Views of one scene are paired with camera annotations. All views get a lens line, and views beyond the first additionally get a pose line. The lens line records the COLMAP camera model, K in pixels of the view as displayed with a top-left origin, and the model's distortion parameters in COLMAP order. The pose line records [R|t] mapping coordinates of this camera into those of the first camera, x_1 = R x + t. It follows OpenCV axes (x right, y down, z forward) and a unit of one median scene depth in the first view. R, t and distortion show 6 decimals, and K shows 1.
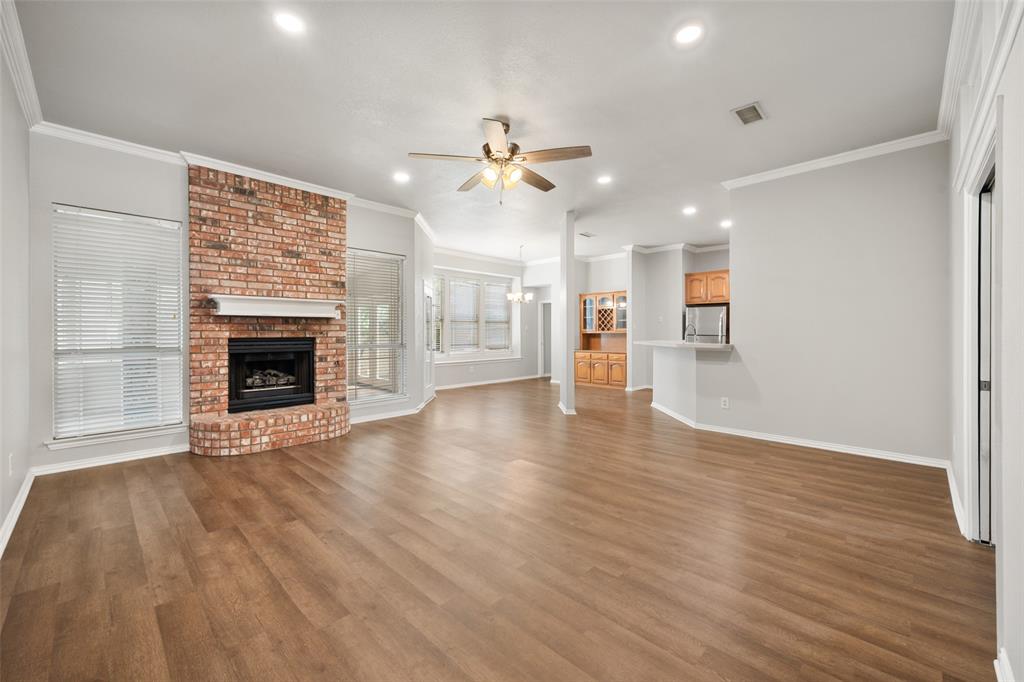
lens RADIAL K [[403.6, 0, 519.1], [0, 403.6, 334.7], [0, 0, 1]] dist [0.001119, 0.000063]
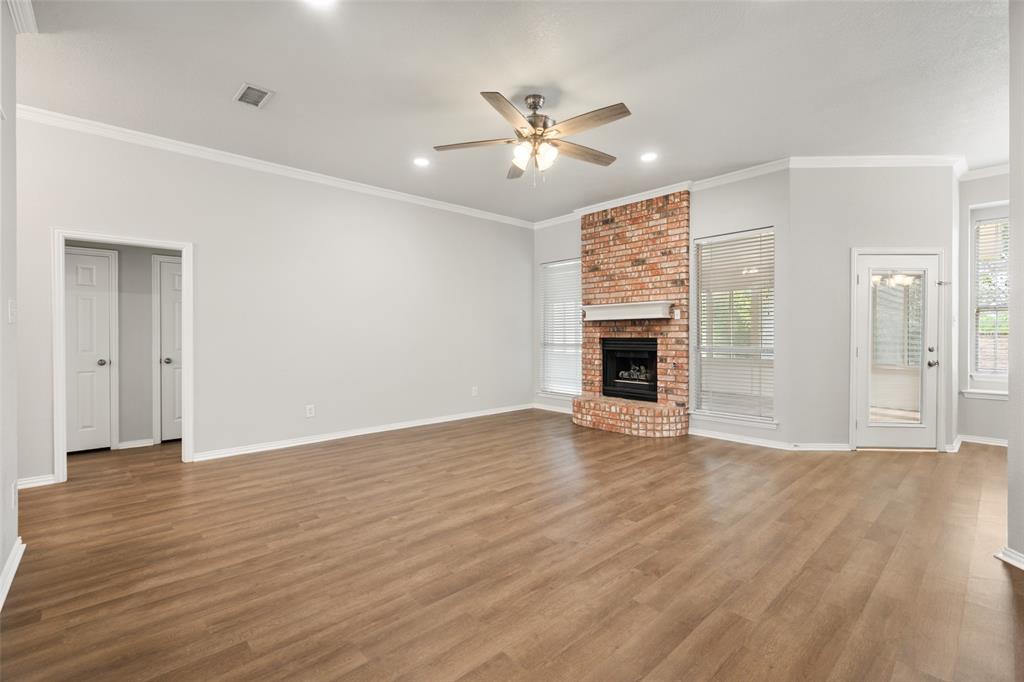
lens RADIAL K [[454.0, 0, 519.7], [0, 454.0, 336.4], [0, 0, 1]] dist [0.008420, -0.000160]
pose [[-0.054923, 0.008862, -0.998451, 0.731519], [-0.001425, 0.999959, 0.008953, -0.008362], [0.998490, 0.001915, -0.054908, 0.786407]]
